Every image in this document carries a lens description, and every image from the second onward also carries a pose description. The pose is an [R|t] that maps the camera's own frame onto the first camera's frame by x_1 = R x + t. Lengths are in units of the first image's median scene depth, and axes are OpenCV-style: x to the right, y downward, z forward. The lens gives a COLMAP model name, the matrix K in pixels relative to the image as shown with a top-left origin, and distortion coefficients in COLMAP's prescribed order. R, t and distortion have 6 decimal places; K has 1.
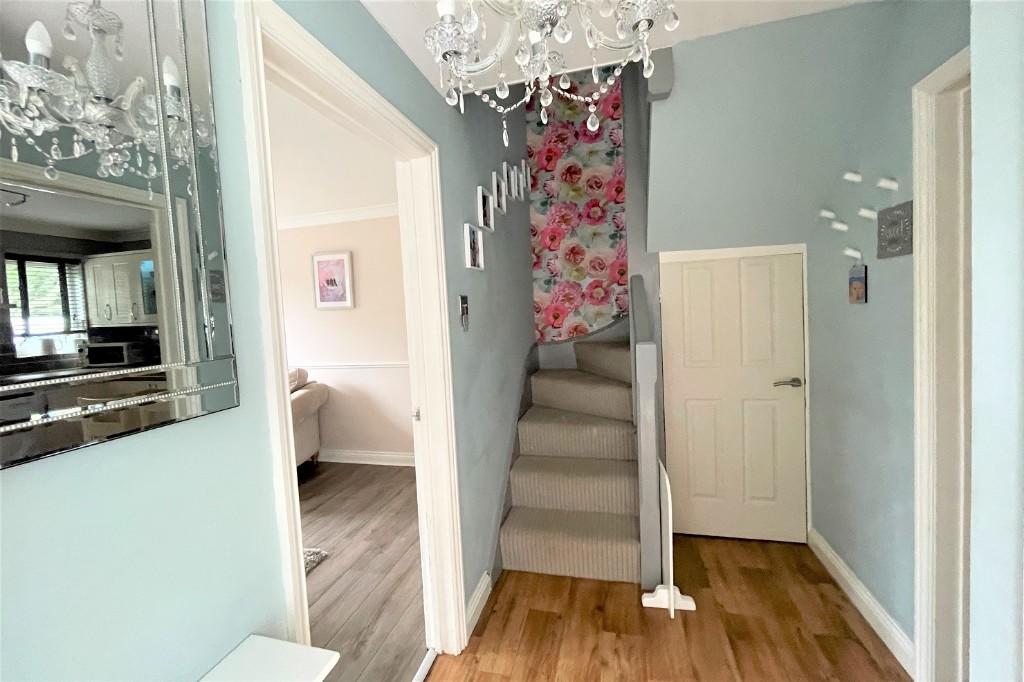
lens RADIAL K [[421.5, 0, 509.3], [0, 421.5, 333.1], [0, 0, 1]] dist [-0.002603, 0.001985]
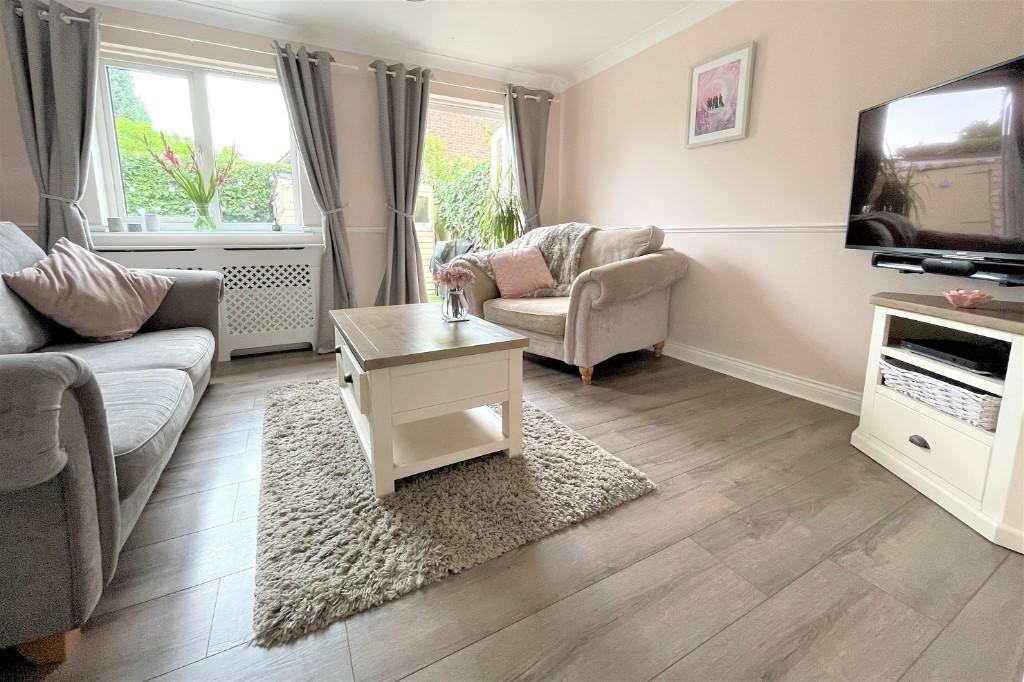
lens RADIAL K [[421.5, 0, 507.8], [0, 421.5, 295.5], [0, 0, 1]] dist [-0.002603, 0.001985]
pose [[0.687373, 0.156945, -0.709145, -0.124511], [-0.081680, 0.986884, 0.139241, 0.120831], [0.721697, -0.037787, 0.691177, 0.284484]]
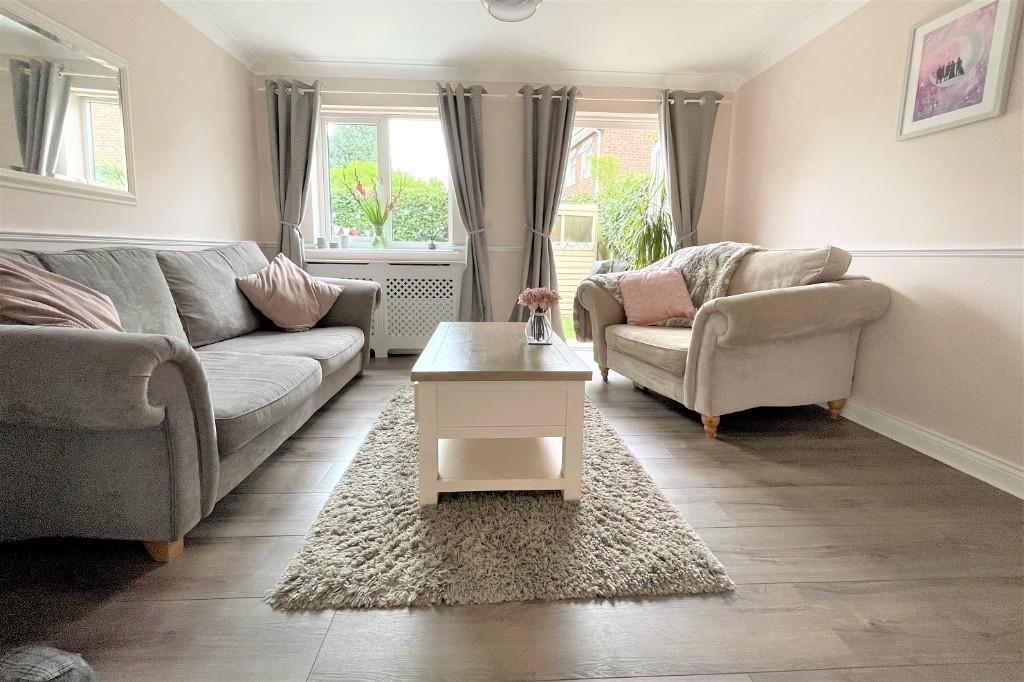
lens RADIAL K [[421.5, 0, 505.6], [0, 421.5, 307.3], [0, 0, 1]] dist [-0.002603, 0.001985]
pose [[0.309627, 0.179232, -0.933813, -0.087905], [-0.088617, 0.983239, 0.159336, 0.111573], [0.946720, 0.033417, 0.320321, 0.391165]]
